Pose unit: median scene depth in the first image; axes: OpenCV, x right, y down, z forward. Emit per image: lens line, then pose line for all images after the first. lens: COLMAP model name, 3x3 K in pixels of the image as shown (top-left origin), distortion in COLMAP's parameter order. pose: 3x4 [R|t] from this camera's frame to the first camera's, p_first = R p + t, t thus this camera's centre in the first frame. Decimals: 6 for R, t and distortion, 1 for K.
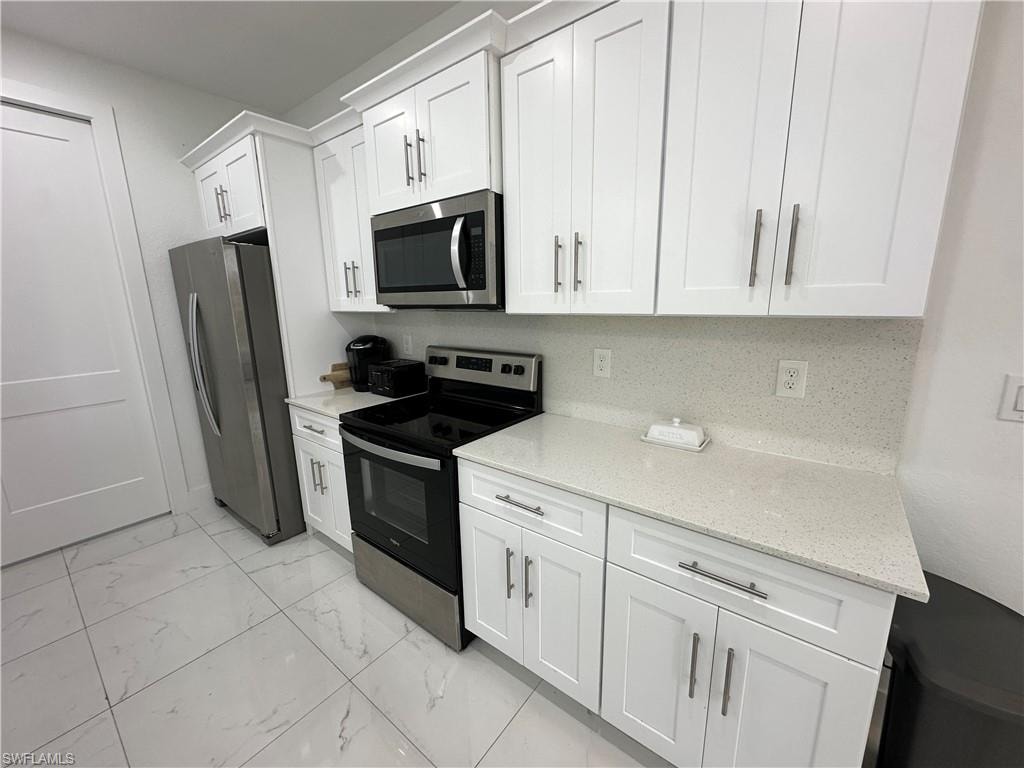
lens RADIAL K [[408.3, 0, 507.6], [0, 408.3, 383.6], [0, 0, 1]] dist [-0.000114, 0.000040]
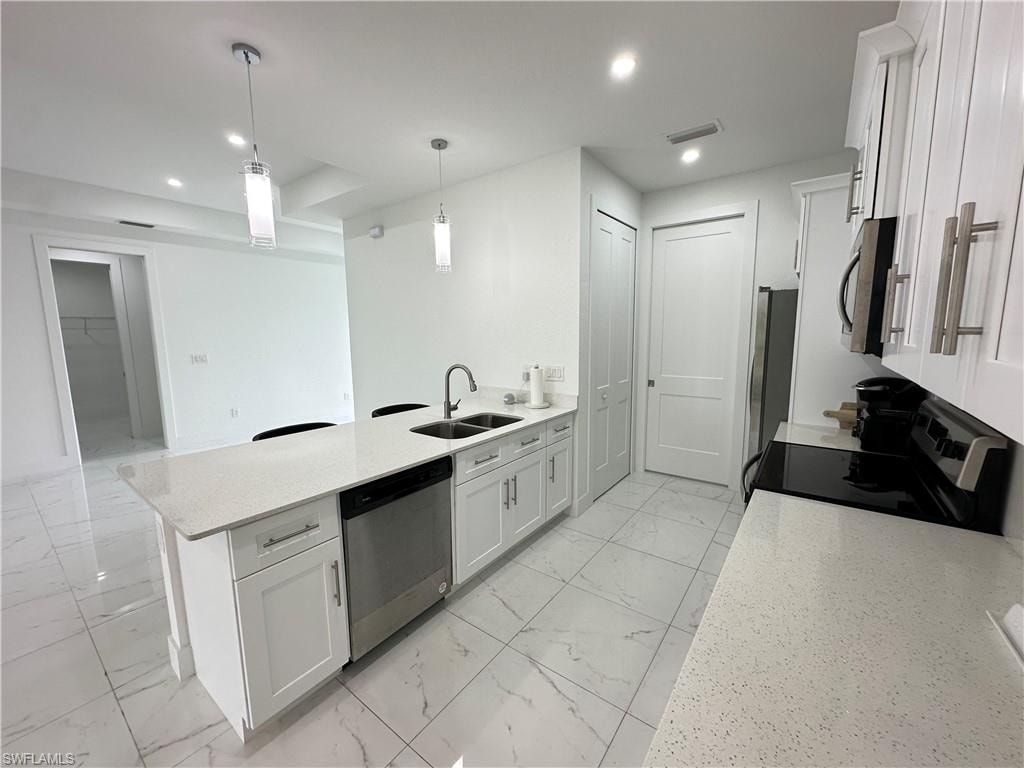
lens RADIAL K [[408.3, 0, 507.6], [0, 408.3, 383.6], [0, 0, 1]] dist [-0.000114, 0.000040]
pose [[0.022406, 0.148167, -0.988708, 0.673398], [-0.199249, 0.969779, 0.140815, -0.090975], [0.979693, 0.193845, 0.051252, 0.230543]]
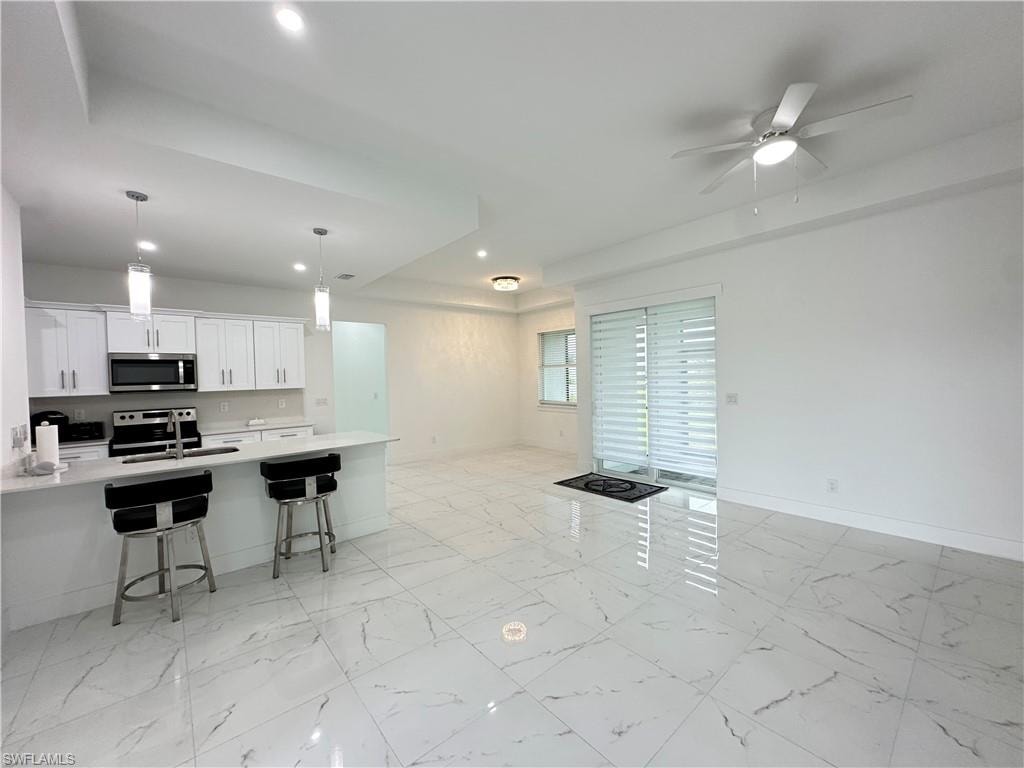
lens RADIAL K [[408.3, 0, 507.6], [0, 408.3, 383.6], [0, 0, 1]] dist [-0.000114, 0.000040]
pose [[0.182578, -0.004485, 0.983181, -2.191130], [0.221330, 0.974510, -0.036656, 0.331990], [-0.957955, 0.224300, 0.178917, -1.501834]]
